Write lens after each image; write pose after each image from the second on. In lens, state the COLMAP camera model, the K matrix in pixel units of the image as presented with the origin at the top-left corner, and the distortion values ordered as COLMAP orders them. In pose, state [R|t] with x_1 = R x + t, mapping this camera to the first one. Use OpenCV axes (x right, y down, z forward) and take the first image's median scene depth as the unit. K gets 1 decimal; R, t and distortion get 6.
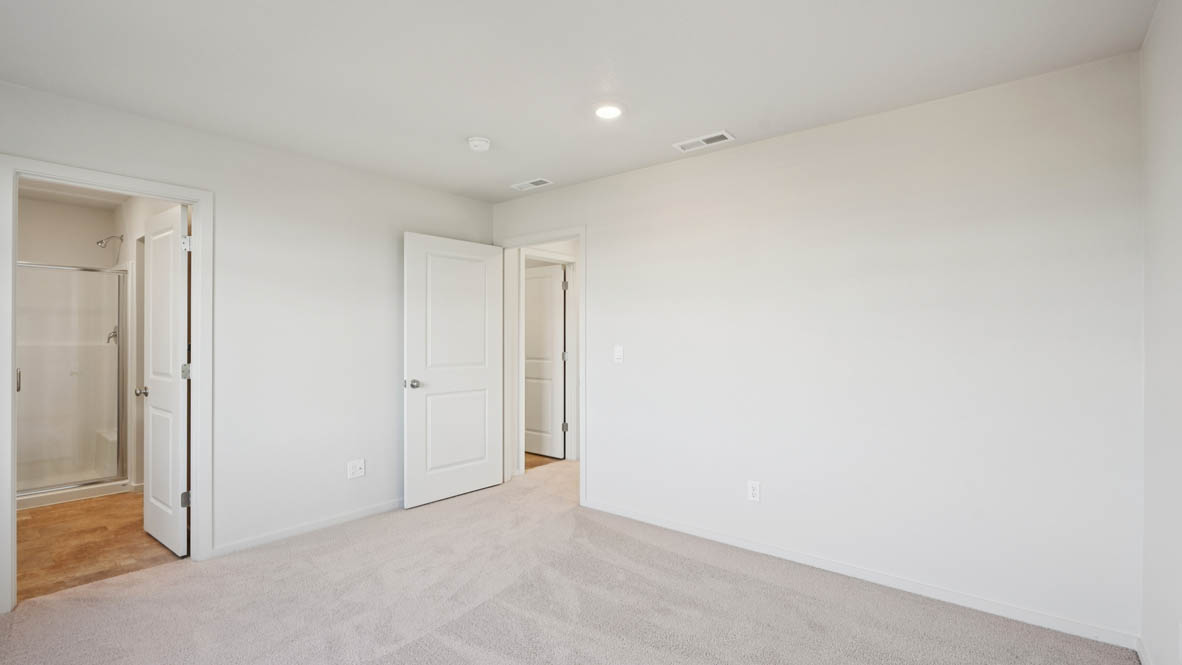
lens RADIAL K [[536.6, 0, 584.8], [0, 536.6, 335.6], [0, 0, 1]] dist [-0.001784, -0.000267]
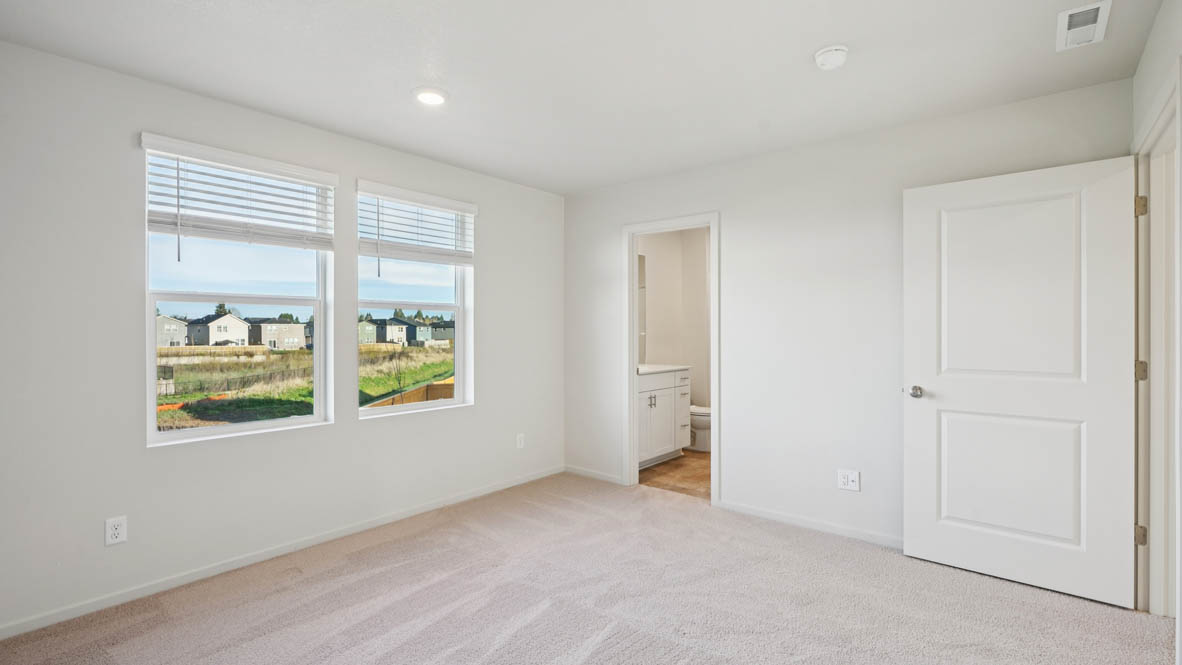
lens RADIAL K [[534.1, 0, 595.5], [0, 534.1, 330.2], [0, 0, 1]] dist [-0.001428, 0.000066]
pose [[0.008678, 0.003682, -0.999956, 0.413361], [0.005061, 0.999980, 0.003726, -0.000101], [0.999950, -0.005093, 0.008659, 0.549462]]
